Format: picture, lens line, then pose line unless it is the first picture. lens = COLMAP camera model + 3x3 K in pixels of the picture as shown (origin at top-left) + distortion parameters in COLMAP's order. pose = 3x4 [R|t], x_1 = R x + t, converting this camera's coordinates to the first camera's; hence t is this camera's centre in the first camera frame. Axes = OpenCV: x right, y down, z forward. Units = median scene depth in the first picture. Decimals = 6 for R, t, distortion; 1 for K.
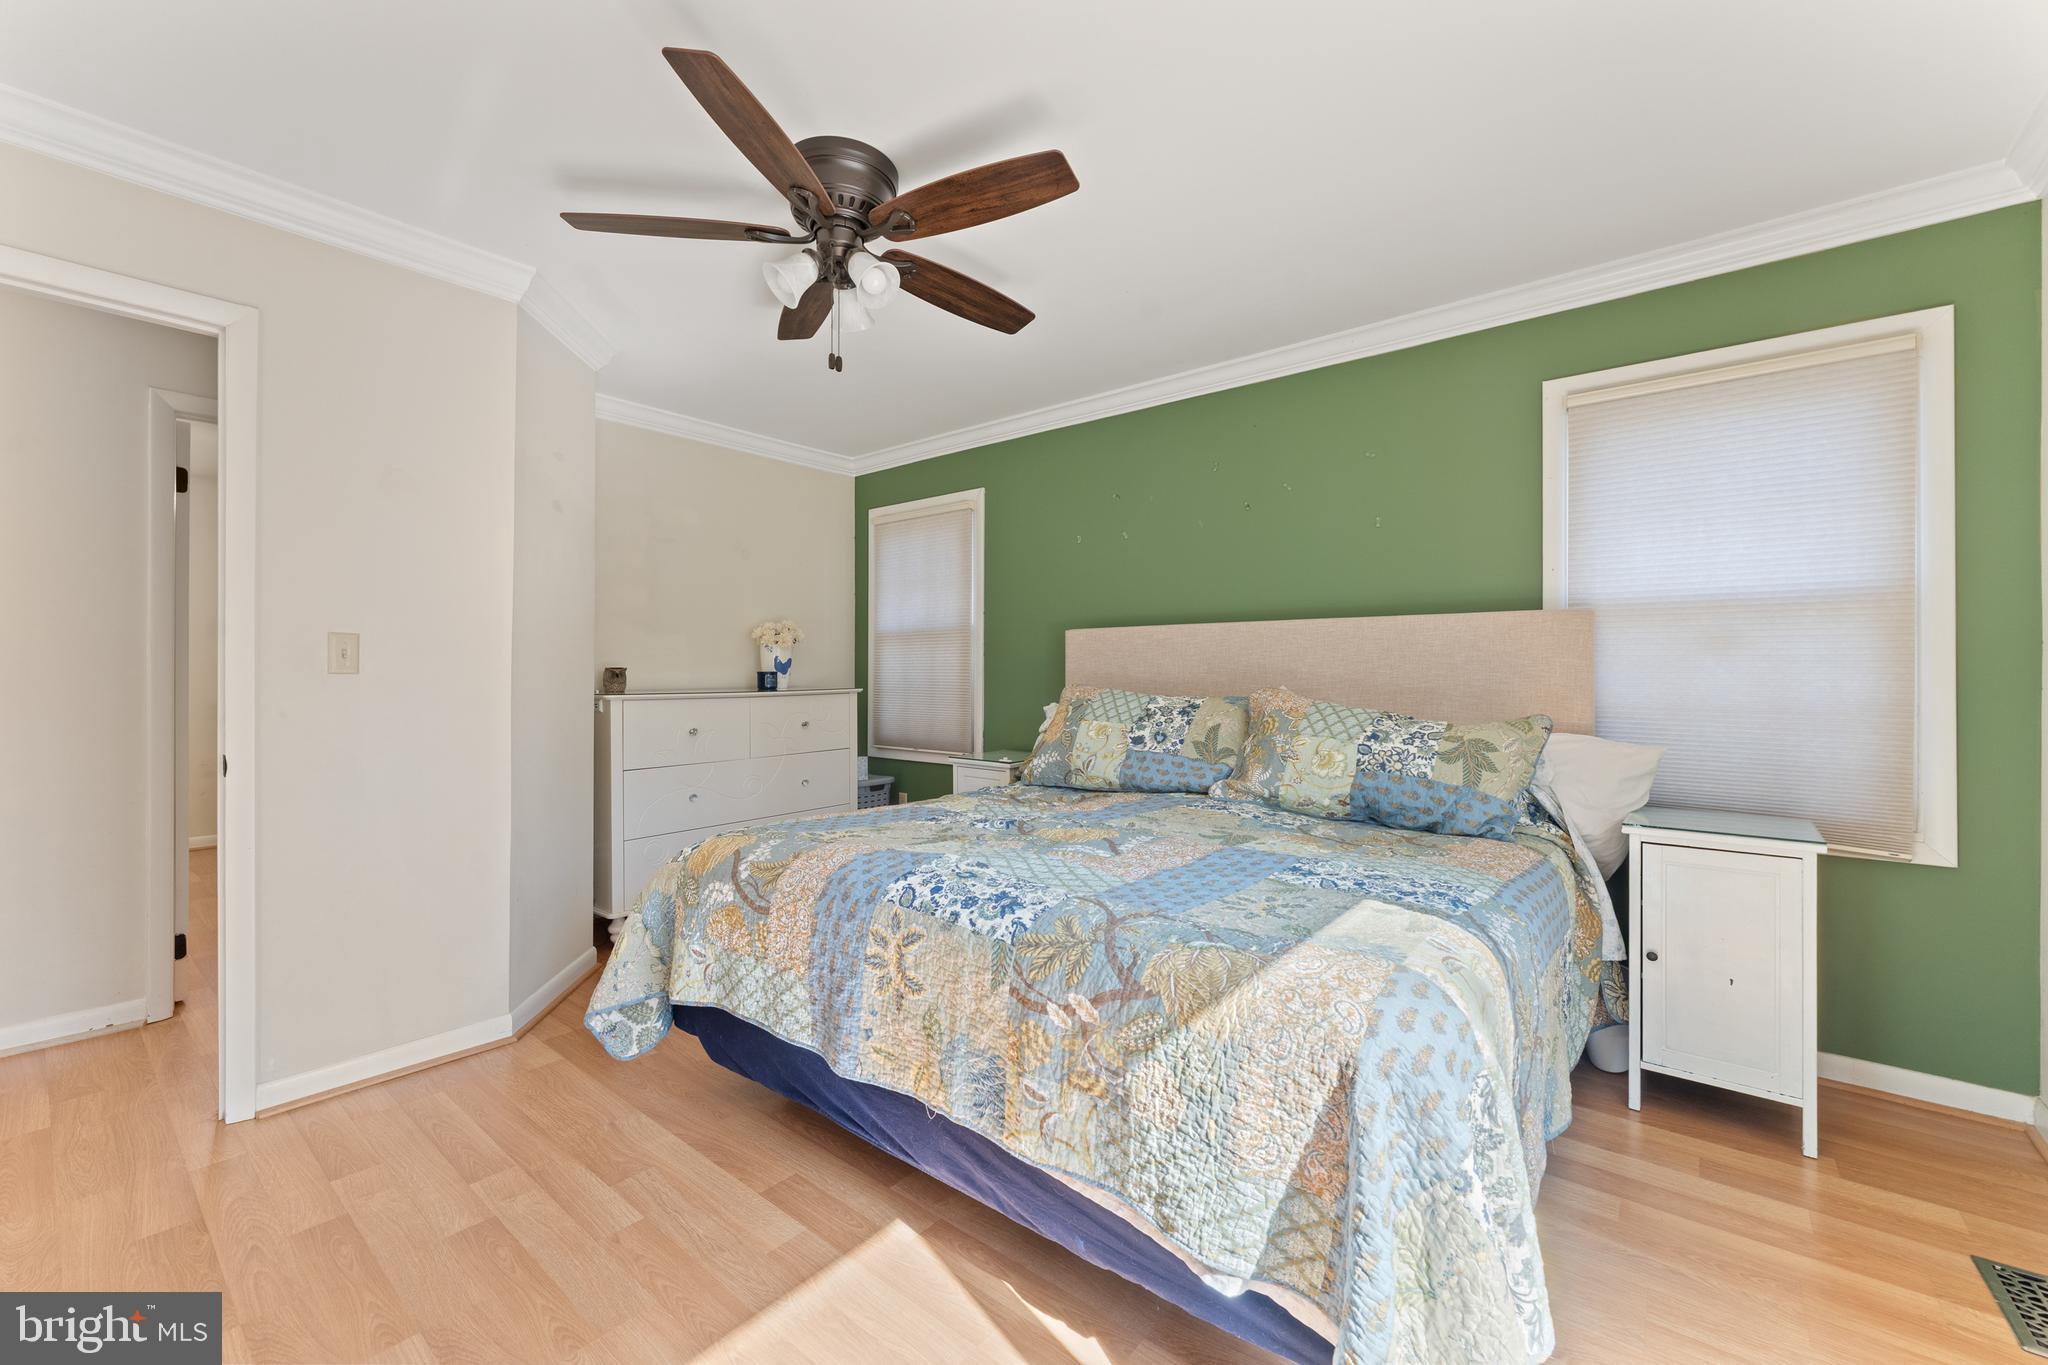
lens RADIAL K [[831.1, 0, 1023.2], [0, 831.1, 679.2], [0, 0, 1]] dist [0.000995, -0.000829]
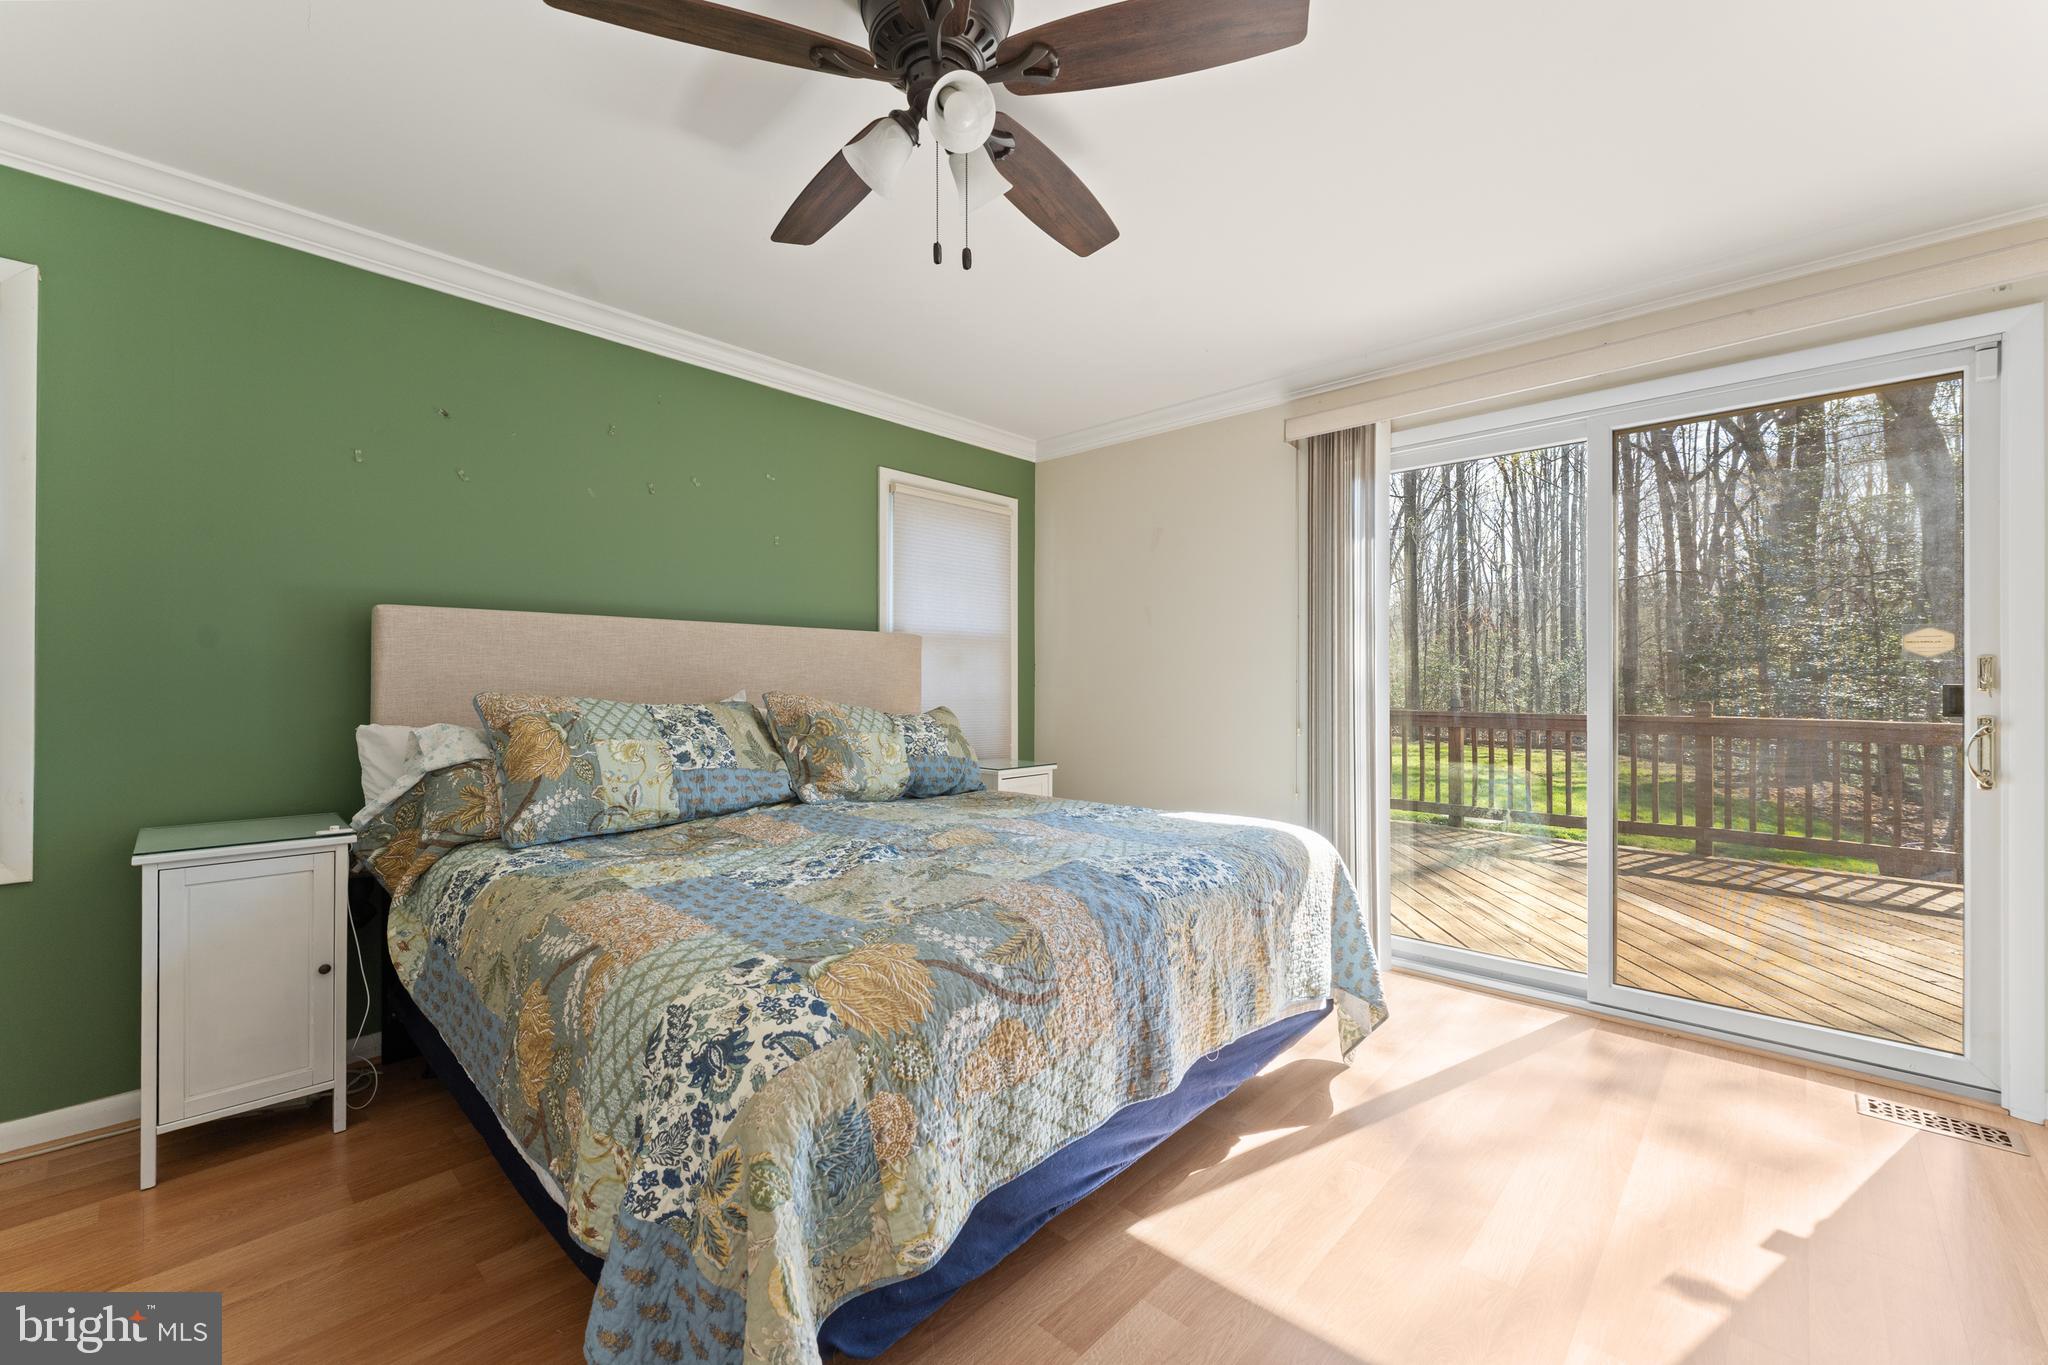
lens RADIAL K [[831.1, 0, 1022.6], [0, 831.1, 677.9], [0, 0, 1]] dist [0.000995, -0.000829]
pose [[0.066469, 0.001903, 0.997787, -0.811785], [0.002937, 0.999993, -0.002103, -0.003703], [-0.997784, 0.003071, 0.066463, 0.747883]]
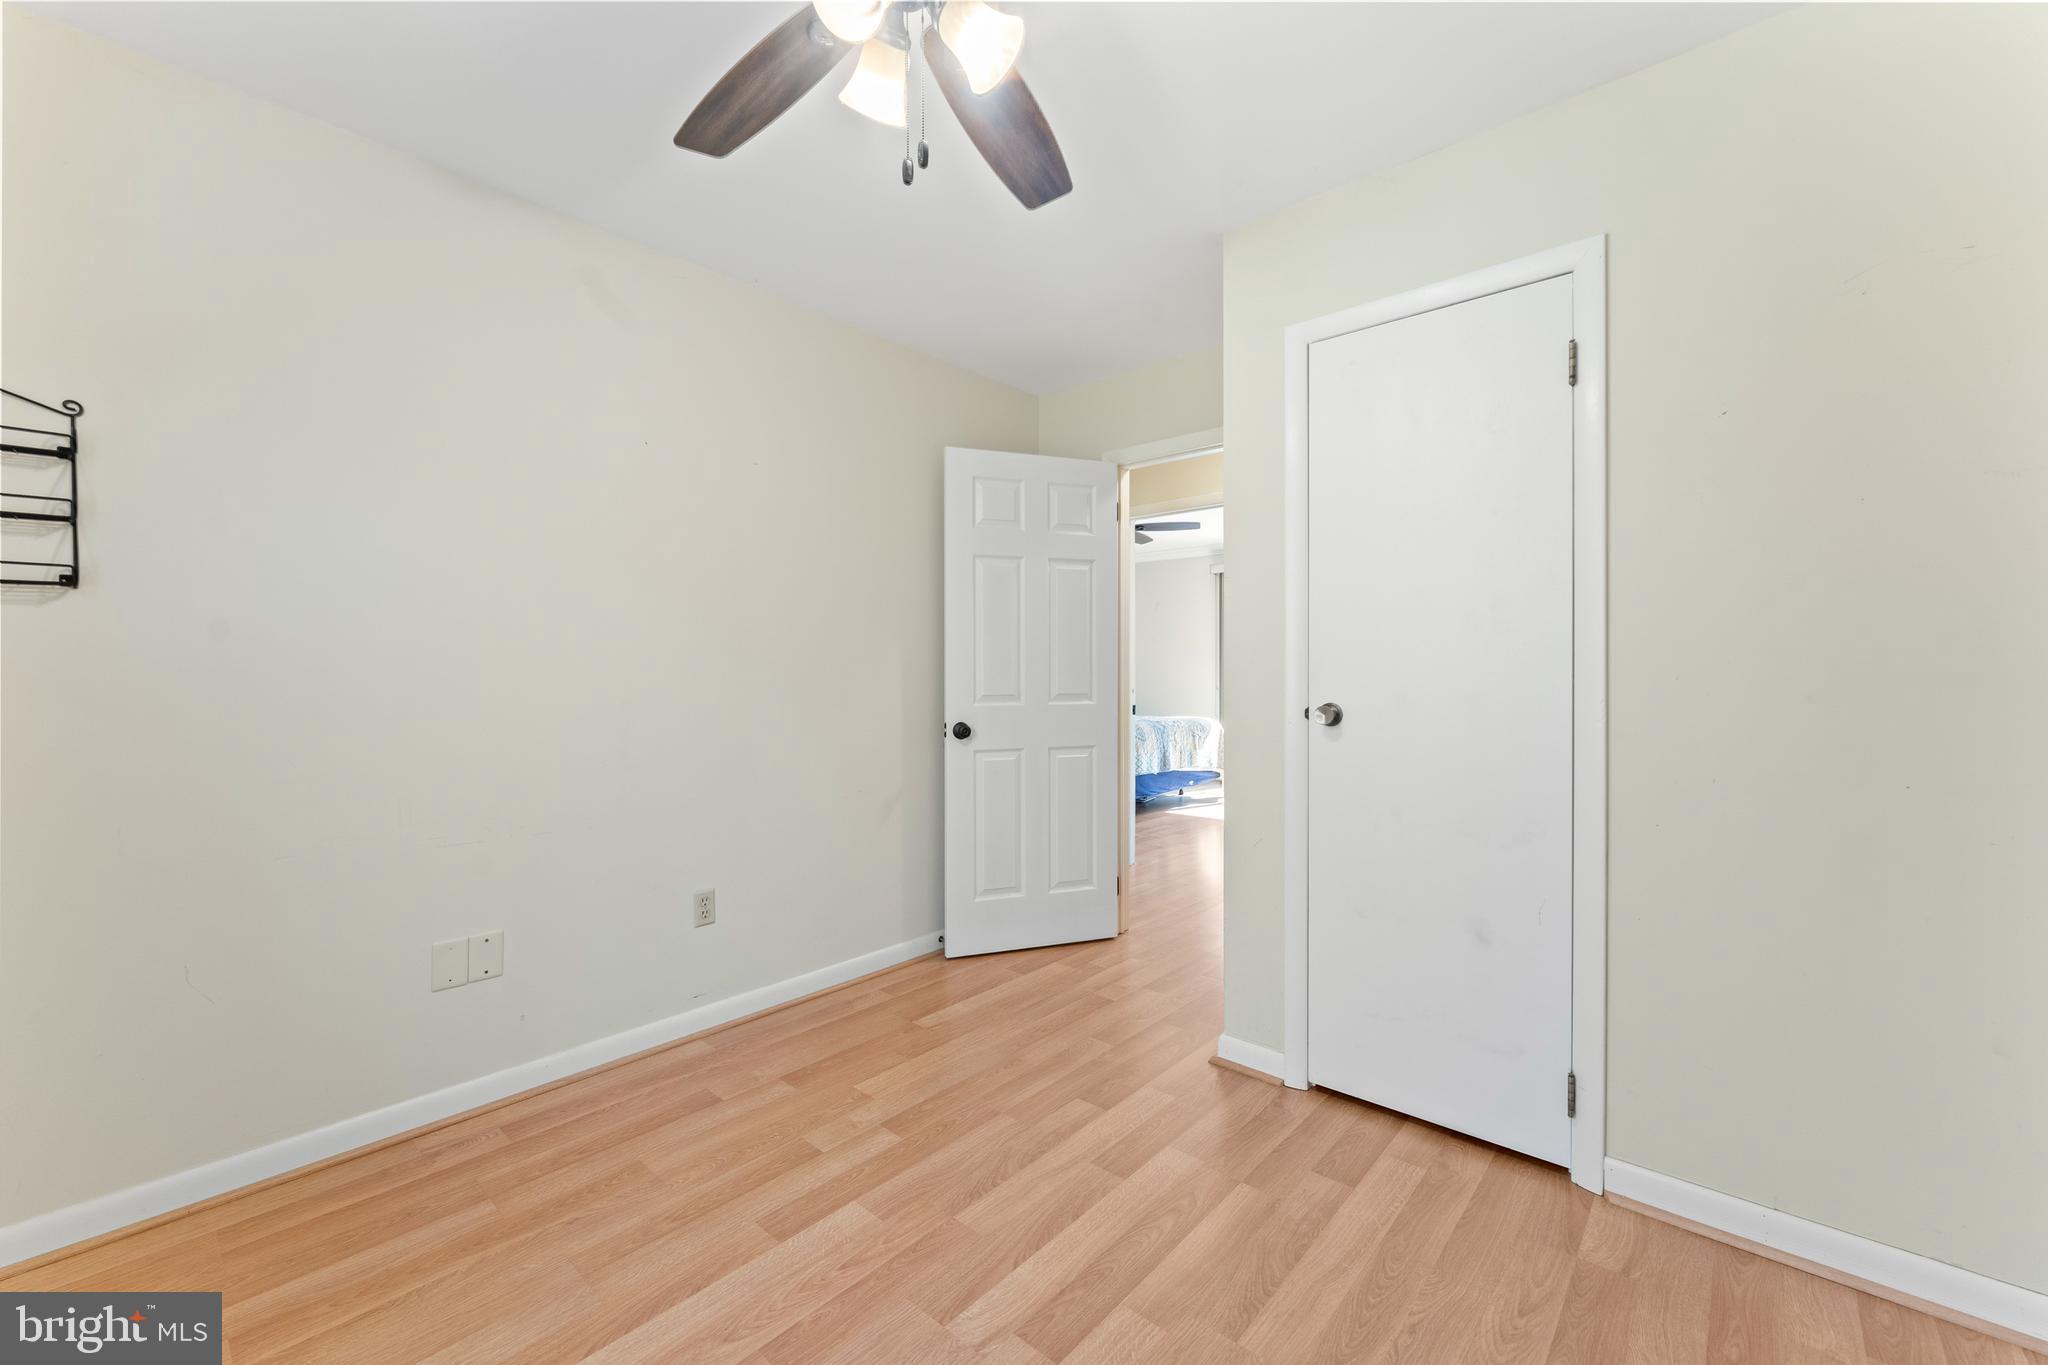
lens RADIAL K [[831.1, 0, 1024.6], [0, 831.1, 677.9], [0, 0, 1]] dist [0.000995, -0.000829]
pose [[0.028505, -0.004039, 0.999585, -2.828715], [0.005607, 0.999977, 0.003880, 0.009928], [-0.999578, 0.005495, 0.028527, 1.066086]]
